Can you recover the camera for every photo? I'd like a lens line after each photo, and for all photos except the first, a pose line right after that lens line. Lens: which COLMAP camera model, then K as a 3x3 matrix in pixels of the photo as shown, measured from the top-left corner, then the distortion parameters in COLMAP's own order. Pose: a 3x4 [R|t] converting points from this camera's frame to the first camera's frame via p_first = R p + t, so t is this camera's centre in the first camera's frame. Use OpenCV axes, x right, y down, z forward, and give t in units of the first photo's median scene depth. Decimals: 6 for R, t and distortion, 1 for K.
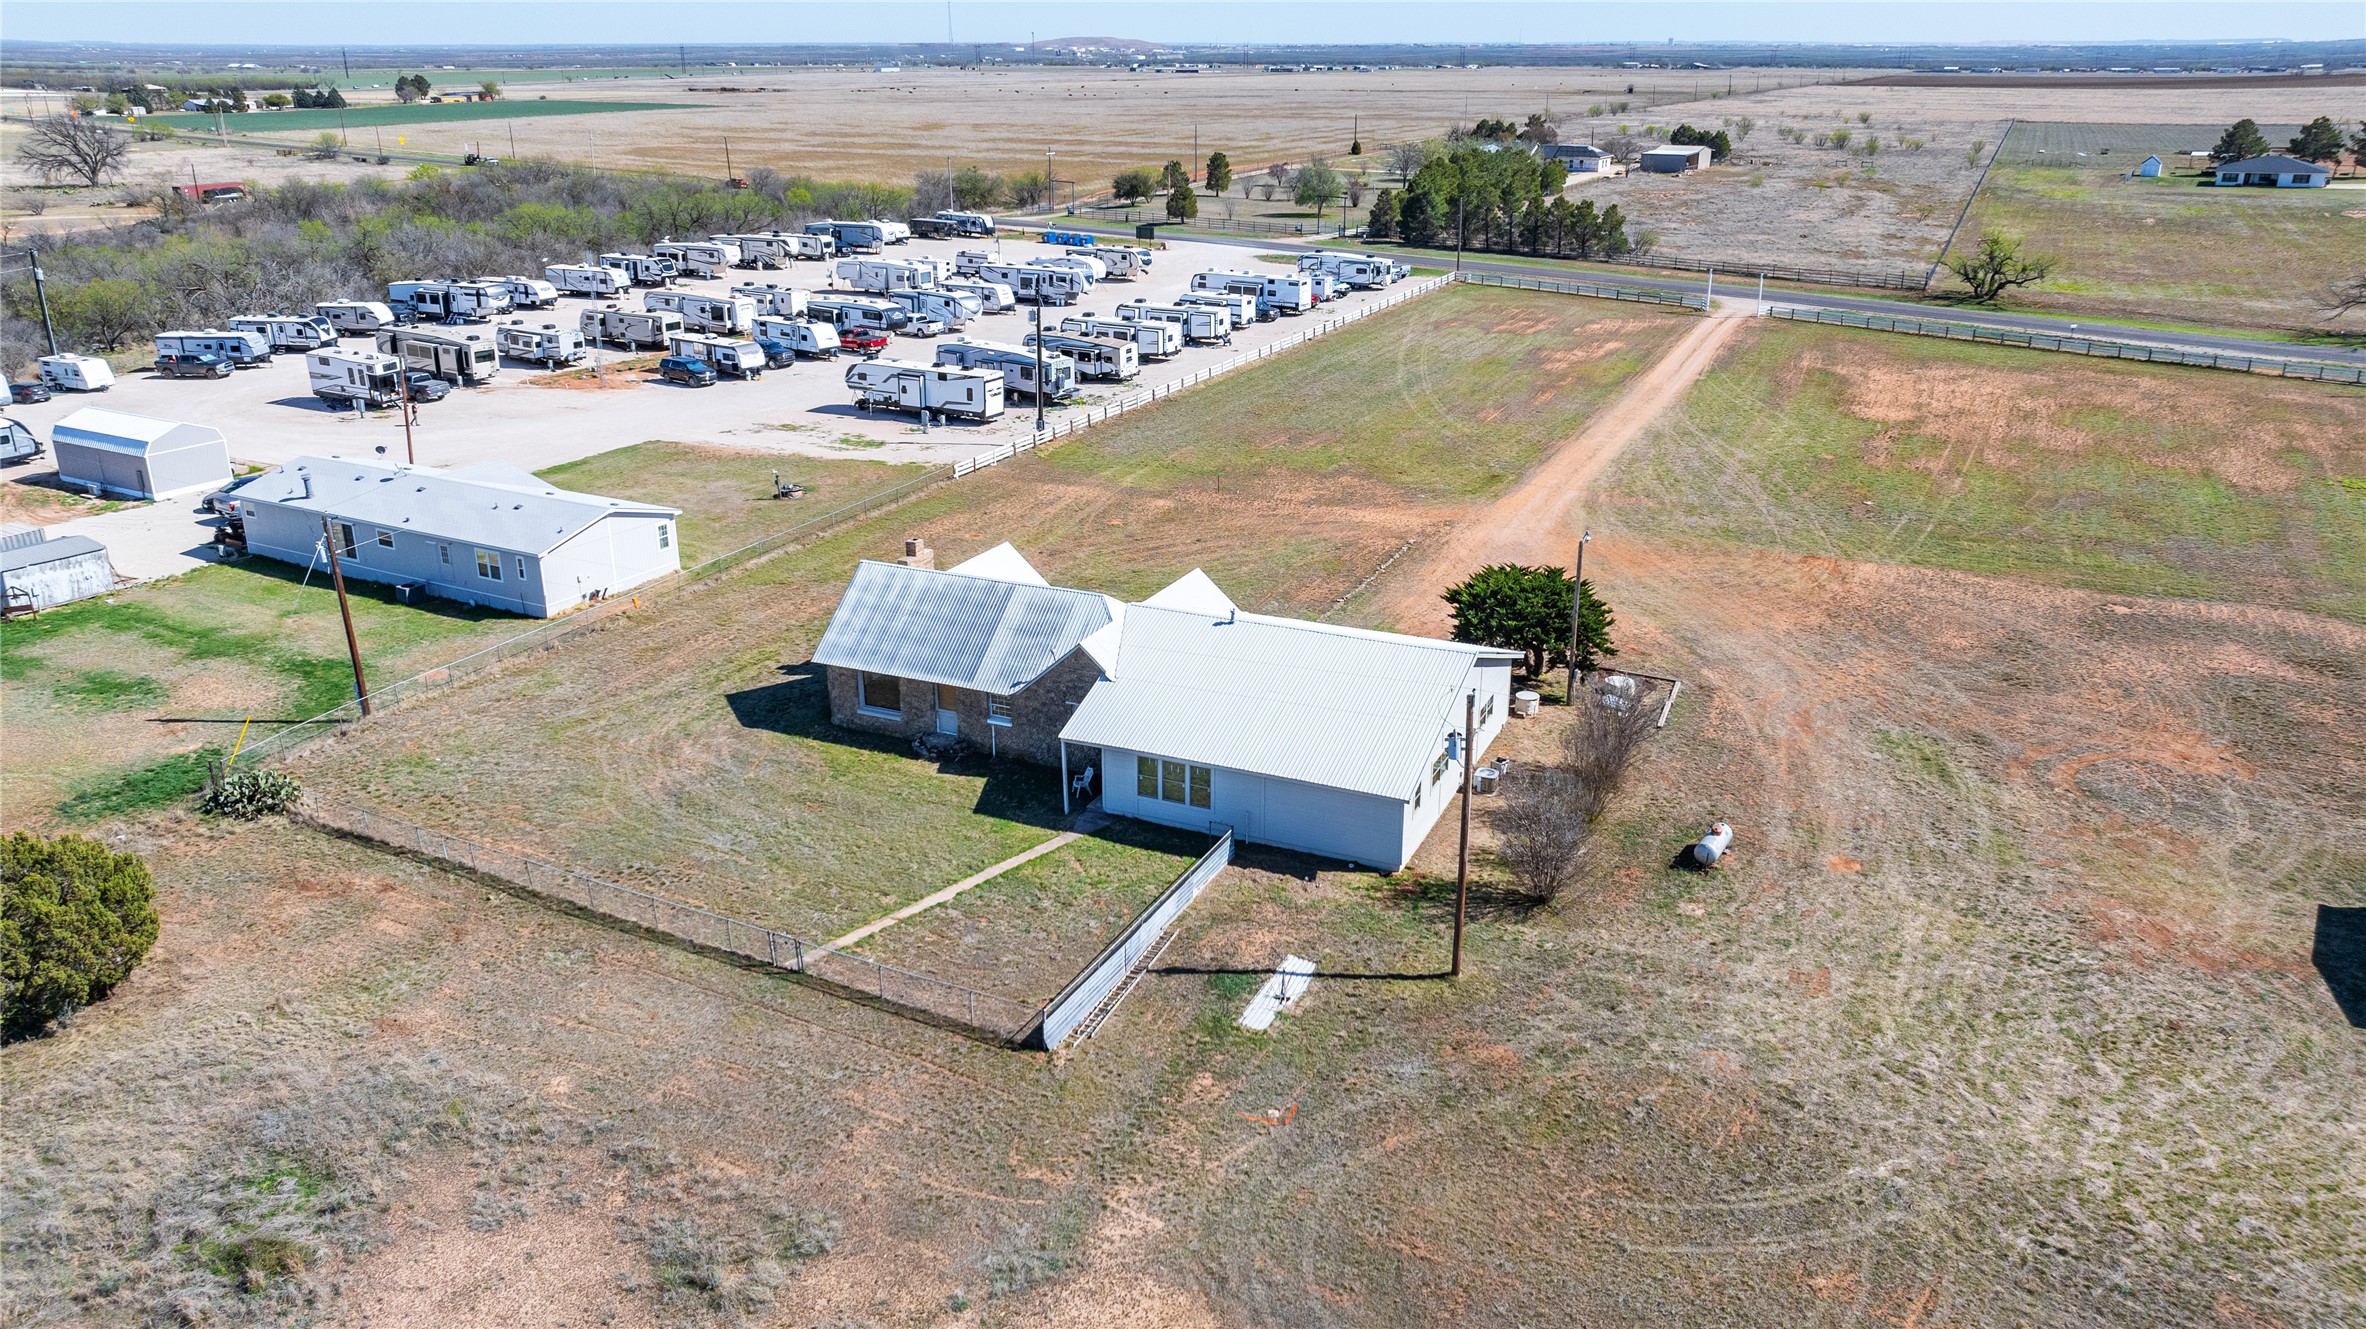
lens RADIAL K [[1689.8, 0, 1163.3], [0, 1689.8, 663.1], [0, 0, 1]] dist [-0.014528, 0.007171]
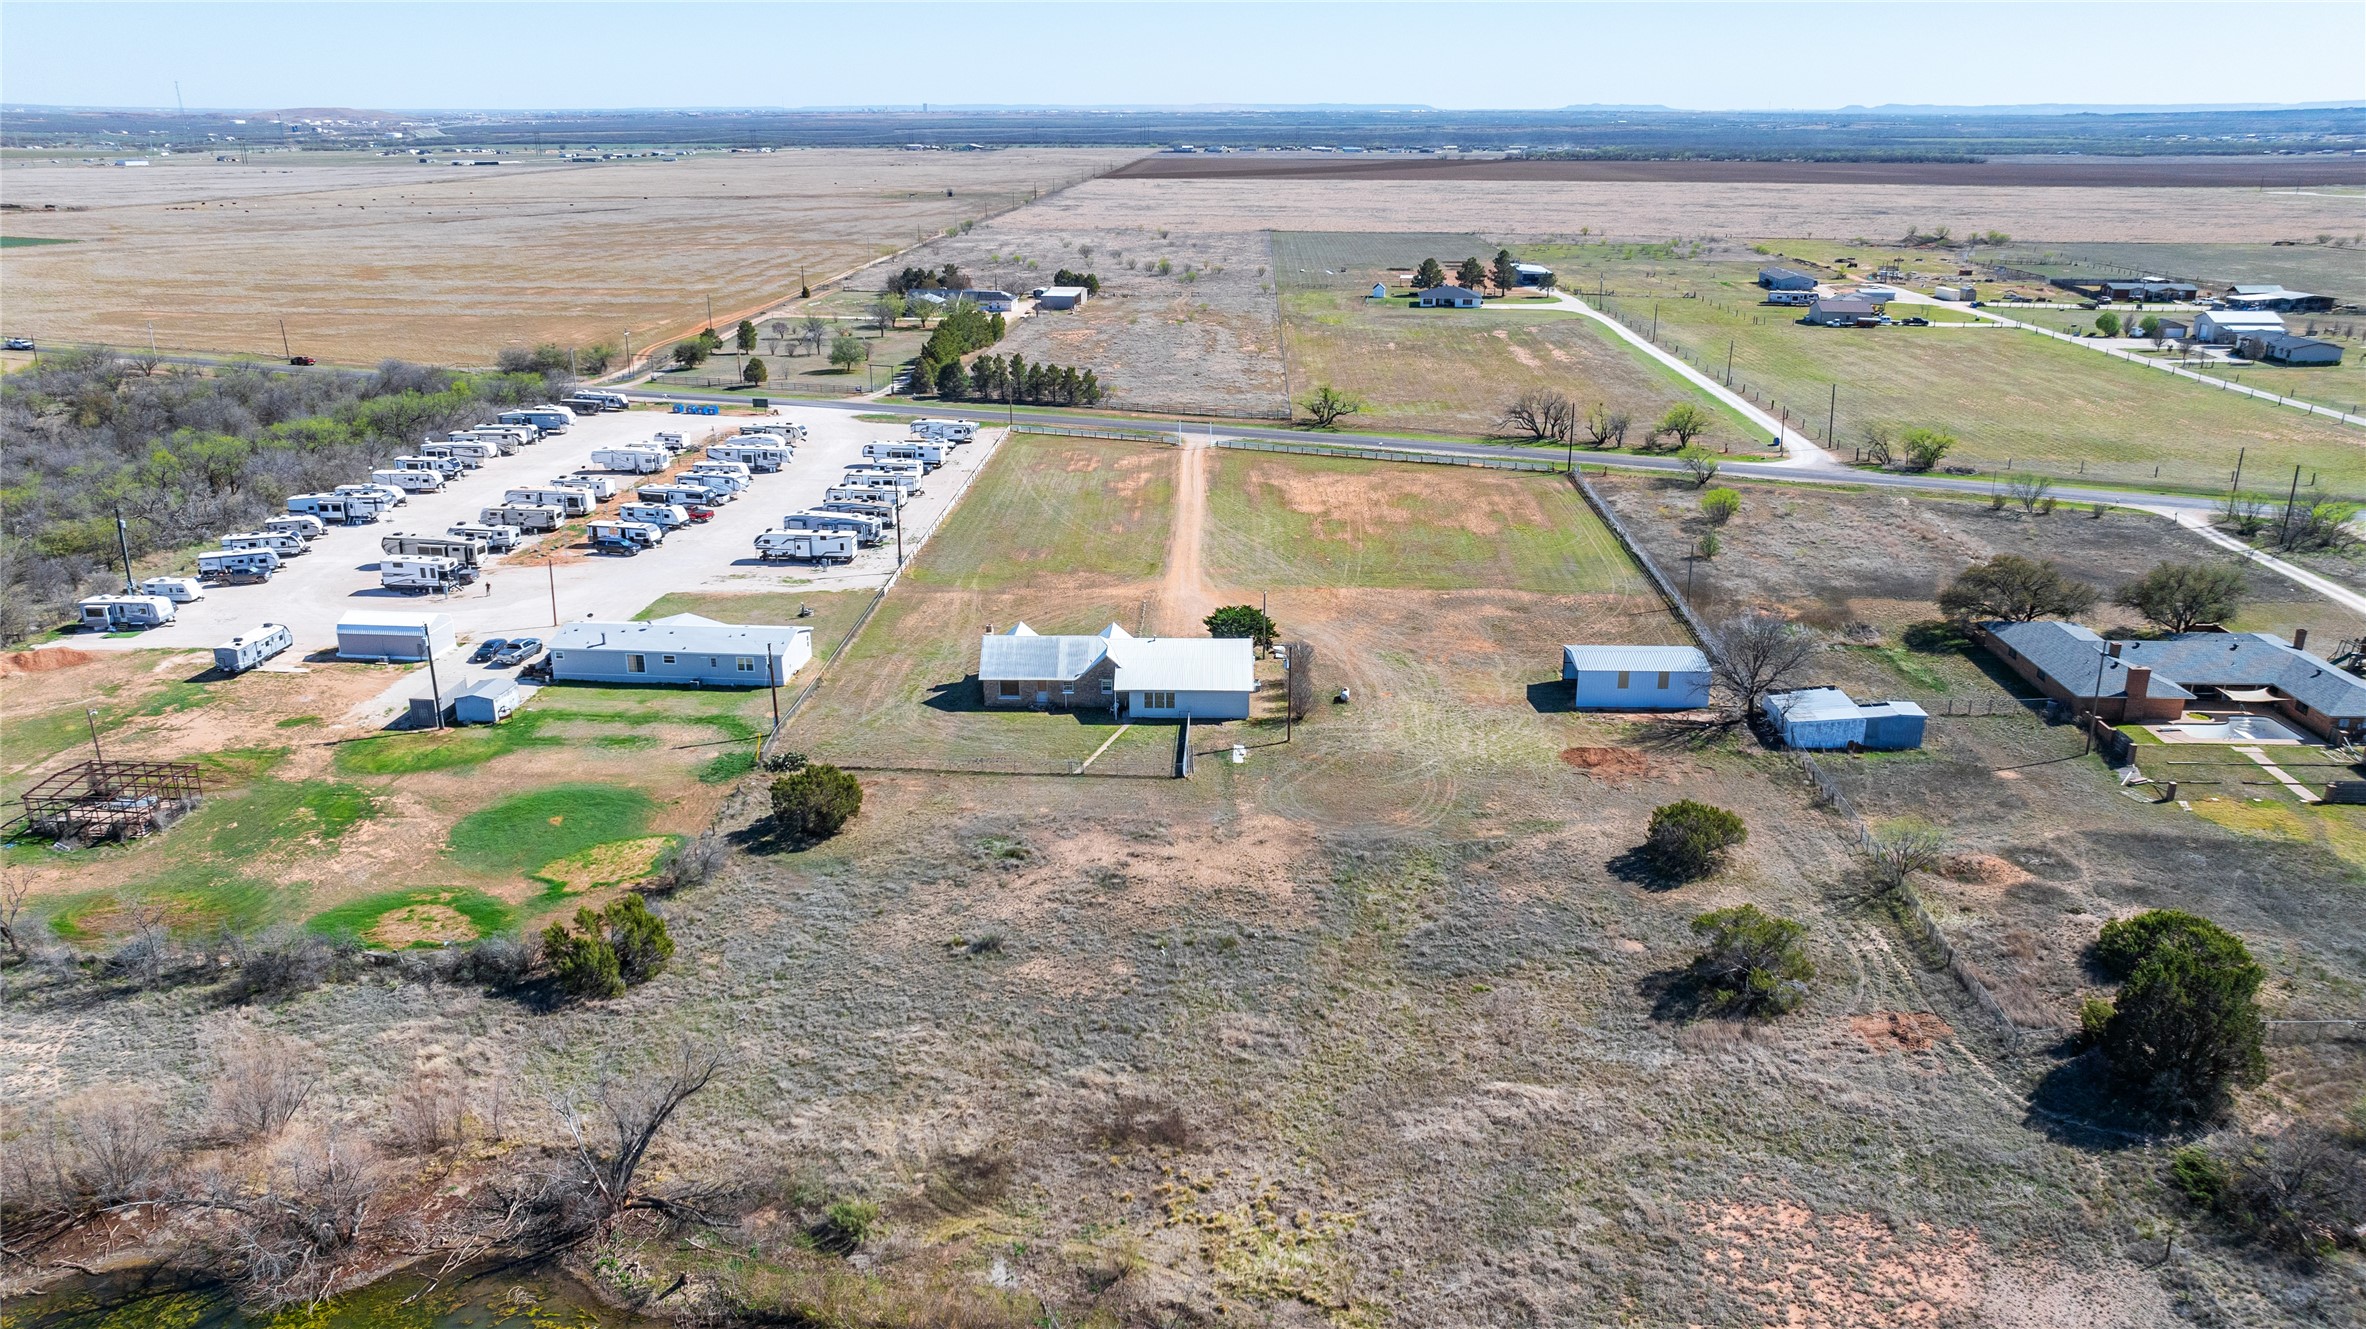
lens RADIAL K [[1689.8, 0, 1163.3], [0, 1689.8, 663.1], [0, 0, 1]] dist [-0.014528, 0.007171]
pose [[0.916805, -0.125076, 0.379242, -0.585607], [0.137587, 0.990472, -0.005947, 0.017456], [-0.374884, 0.057631, 0.925279, -0.865813]]
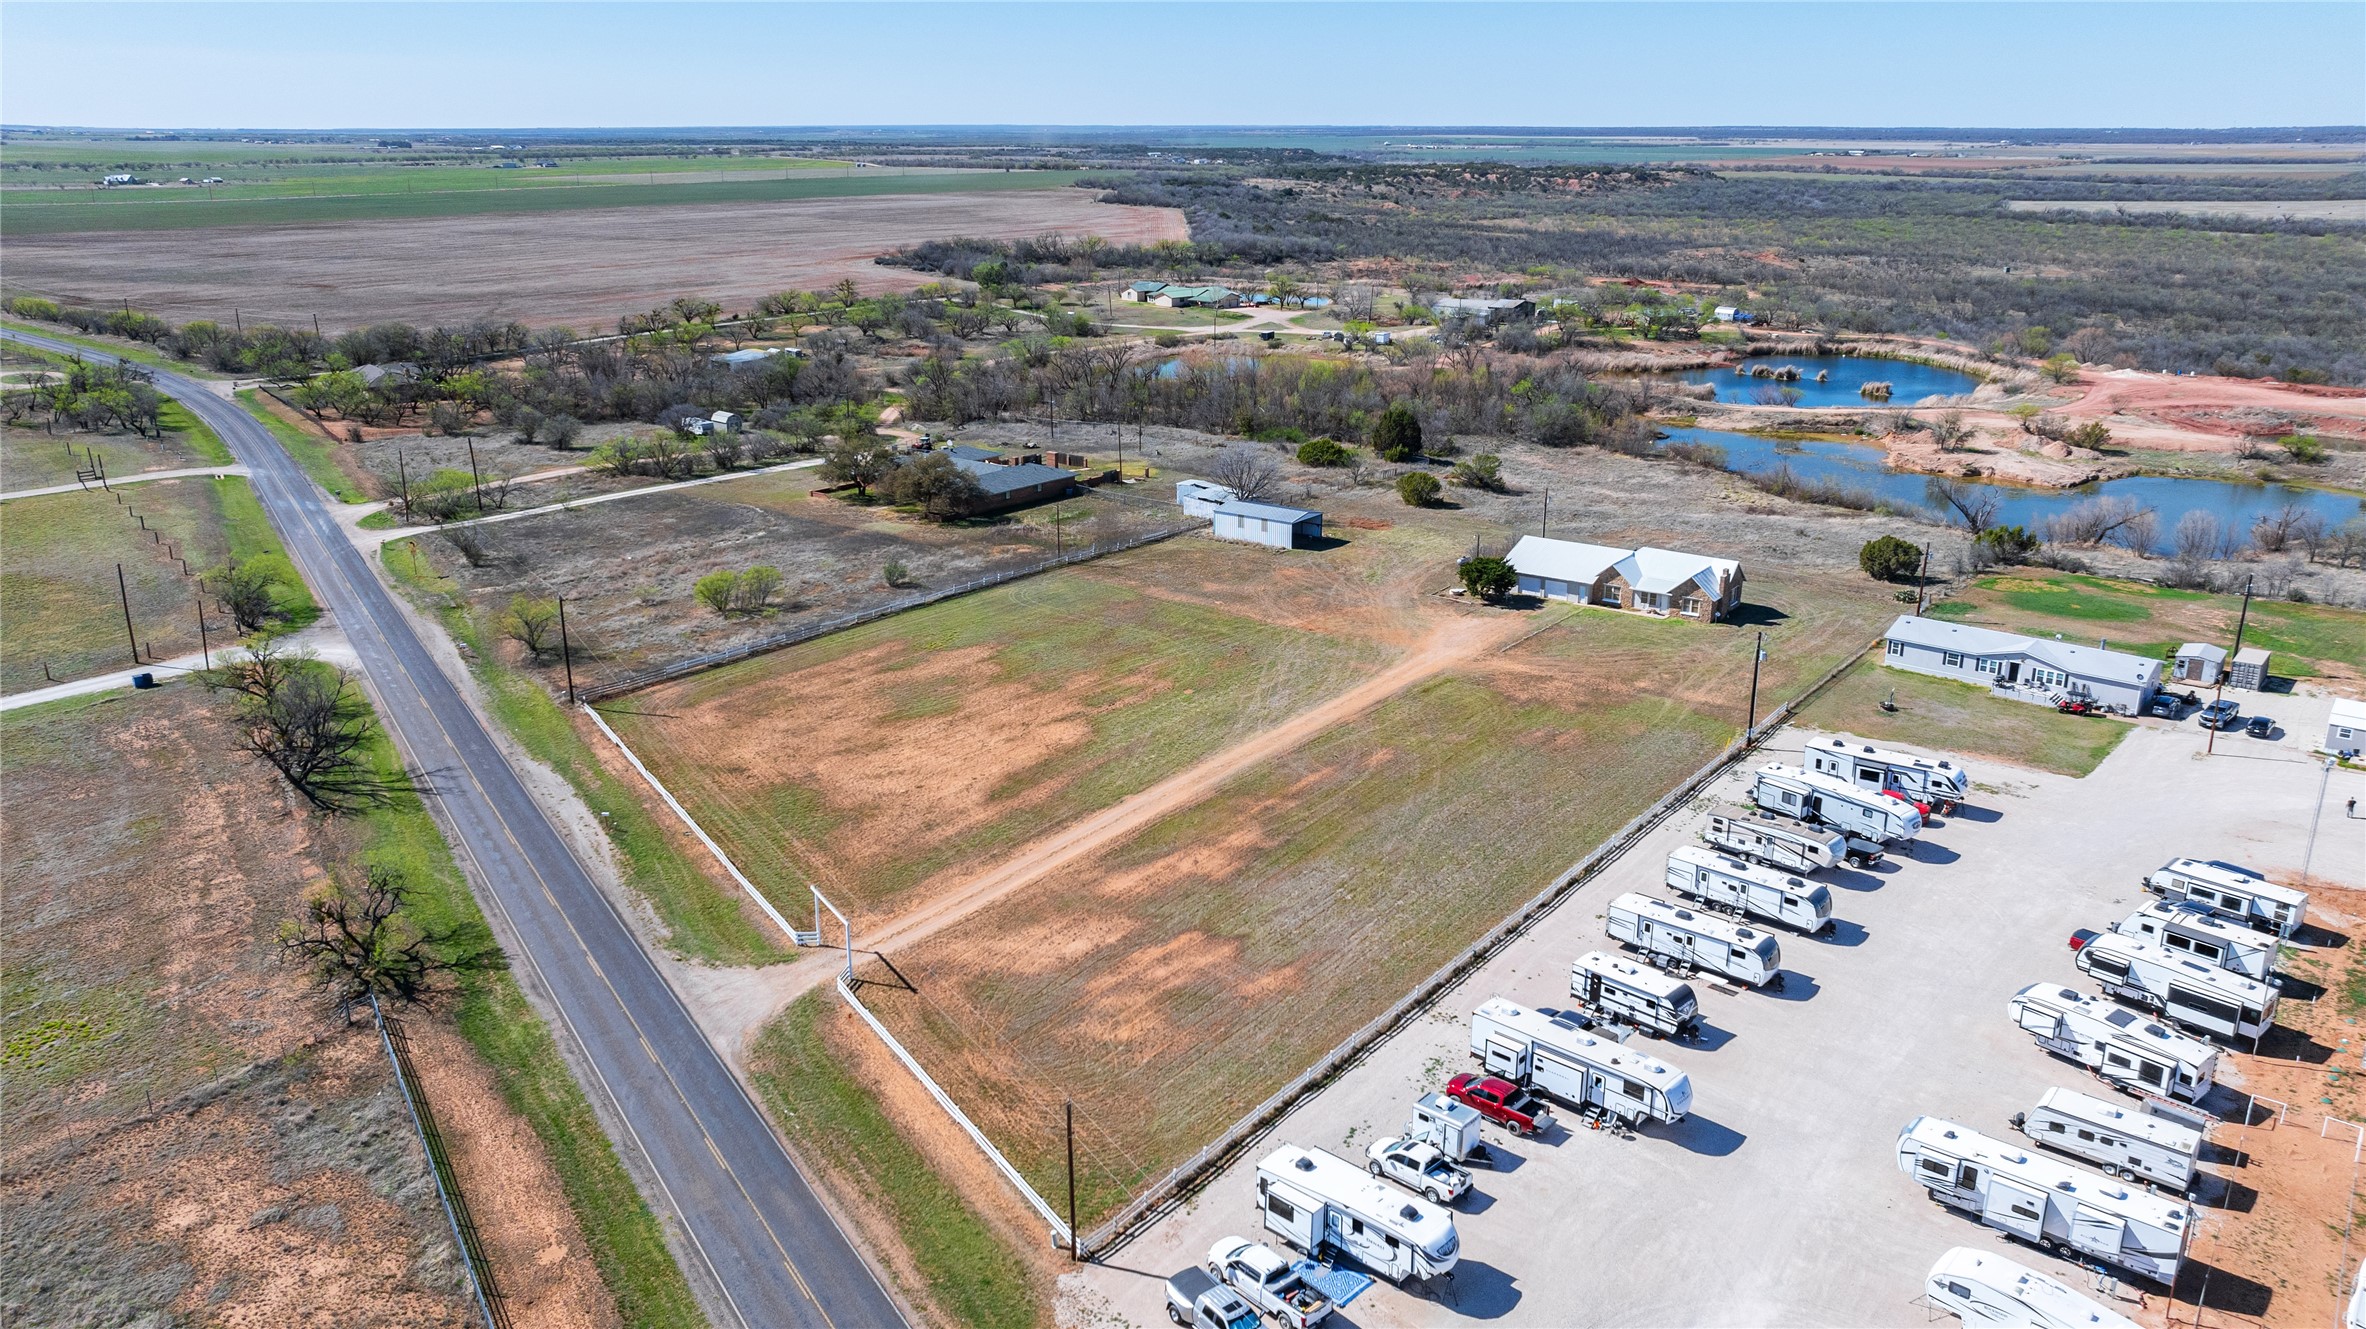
lens RADIAL K [[1678.7, 0, 1183.0], [0, 1678.7, 664.5], [0, 0, 1]] dist [-0.016533, -0.005118]
pose [[-0.982677, -0.057215, 0.176274, 0.154674], [0.063413, 0.789934, 0.609904, -1.154618], [-0.174140, 0.610517, -0.772622, 2.358749]]
